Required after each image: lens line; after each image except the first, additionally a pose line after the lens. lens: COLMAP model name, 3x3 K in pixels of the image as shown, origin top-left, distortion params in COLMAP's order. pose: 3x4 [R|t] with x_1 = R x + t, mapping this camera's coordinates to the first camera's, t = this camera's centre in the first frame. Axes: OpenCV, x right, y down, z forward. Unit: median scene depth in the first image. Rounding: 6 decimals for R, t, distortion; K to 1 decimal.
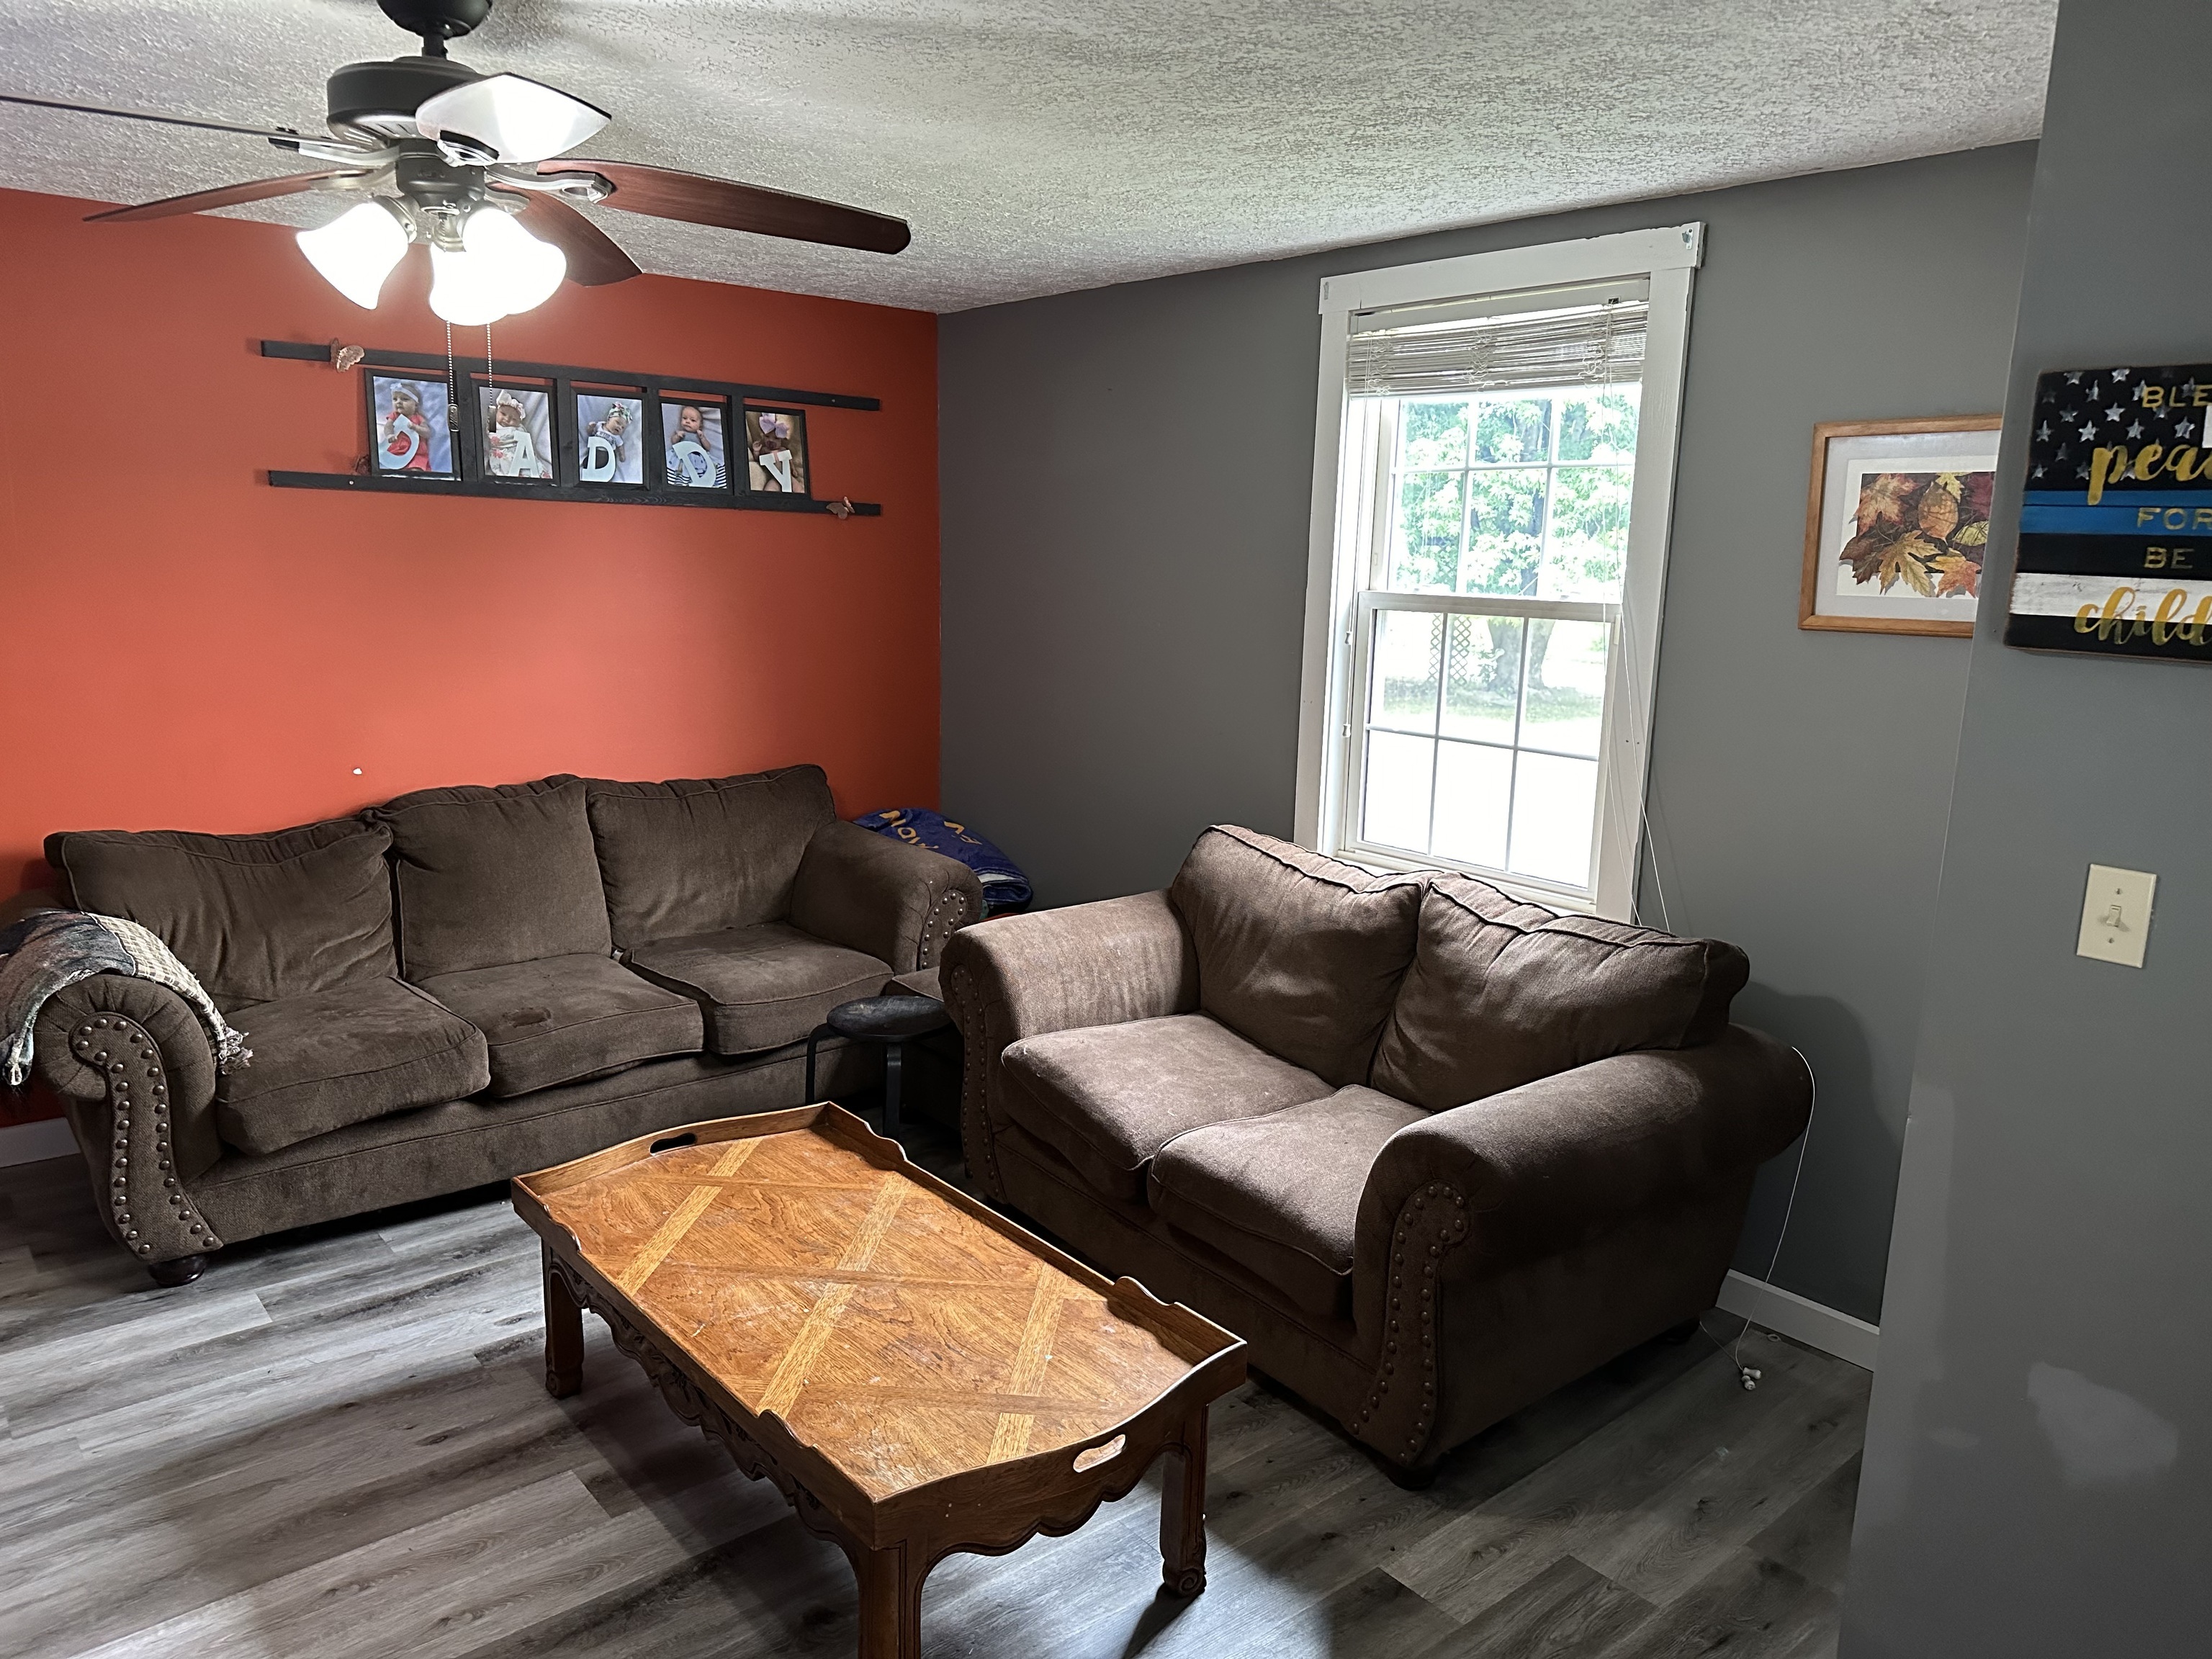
lens RADIAL K [[1530.9, 0, 1105.6], [0, 1530.9, 846.6], [0, 0, 1]] dist [0.138546, -0.176343]
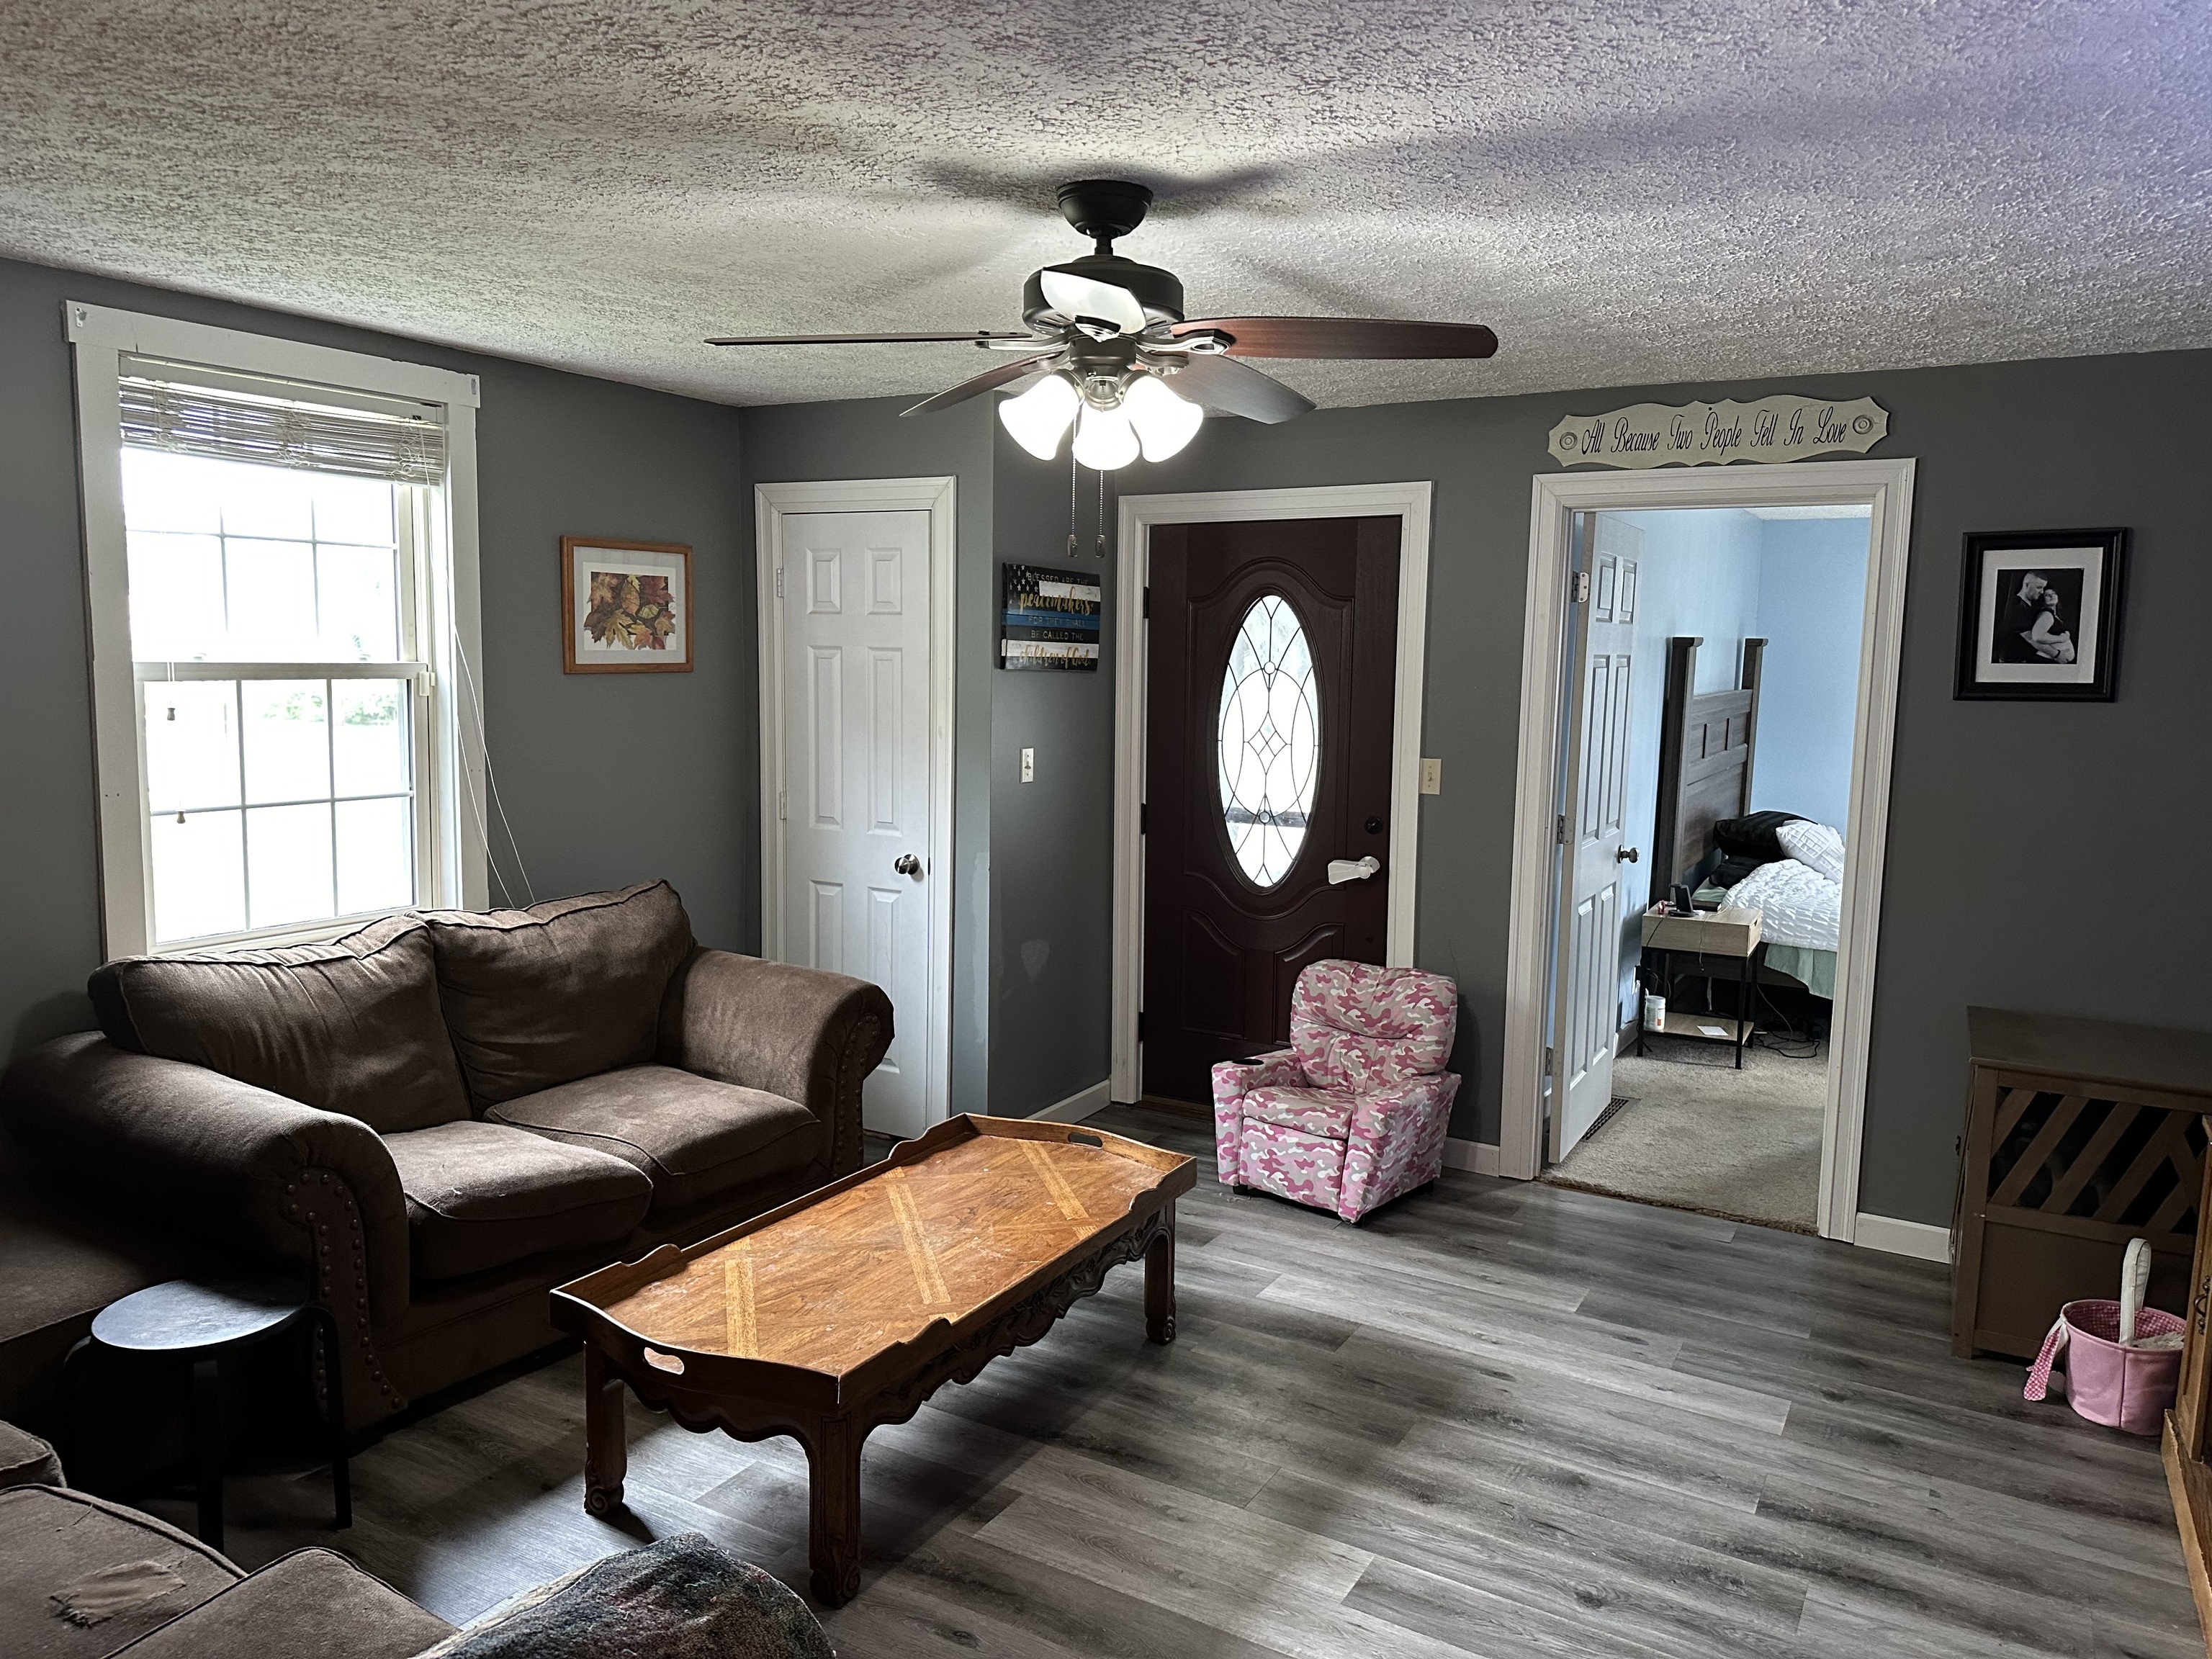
lens RADIAL K [[1530.9, 0, 1105.6], [0, 1530.9, 846.6], [0, 0, 1]] dist [0.138546, -0.176343]
pose [[-0.327631, -0.161640, 0.930876, -1.191392], [0.154412, 0.962849, 0.221538, -0.244542], [-0.932102, 0.216321, -0.290500, 1.059333]]
